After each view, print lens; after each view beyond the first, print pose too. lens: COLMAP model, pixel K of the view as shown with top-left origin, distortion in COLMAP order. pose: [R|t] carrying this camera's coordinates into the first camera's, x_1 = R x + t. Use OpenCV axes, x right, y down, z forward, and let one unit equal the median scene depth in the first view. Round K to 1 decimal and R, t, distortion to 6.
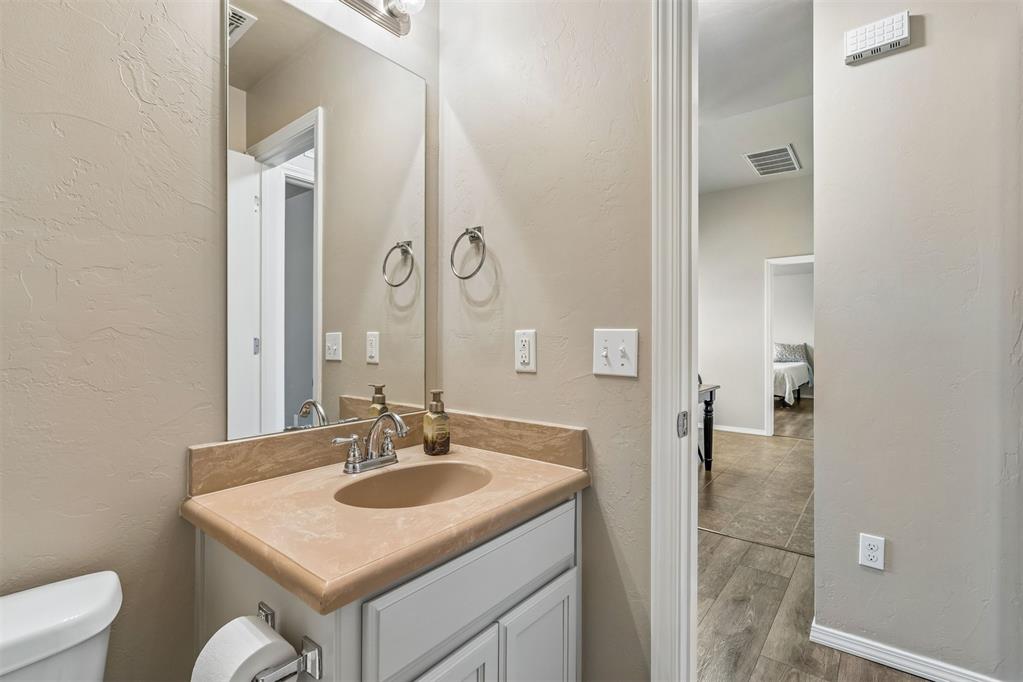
lens RADIAL K [[460.2, 0, 511.5], [0, 460.2, 341.0], [0, 0, 1]] dist [-0.001134, -0.000253]
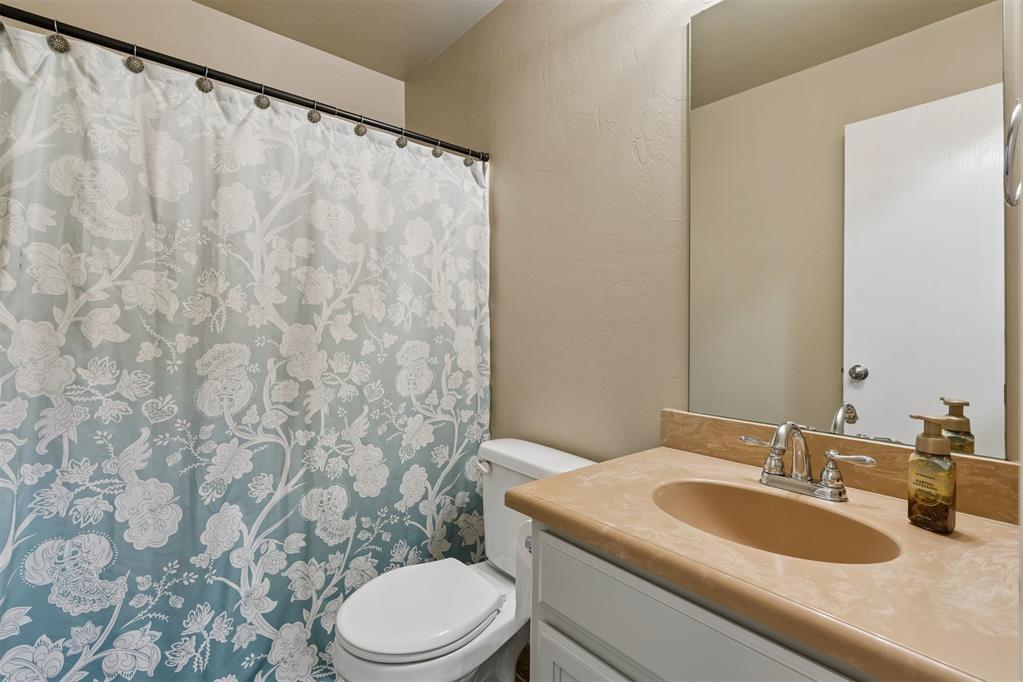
lens RADIAL K [[479.1, 0, 512.0], [0, 479.1, 323.6], [0, 0, 1]] dist [-0.000029, -0.000042]
pose [[-0.193002, -0.011324, -0.981133, 0.702539], [-0.012705, 0.999878, -0.009041, 0.007377], [0.981116, 0.010721, -0.193122, 0.810308]]
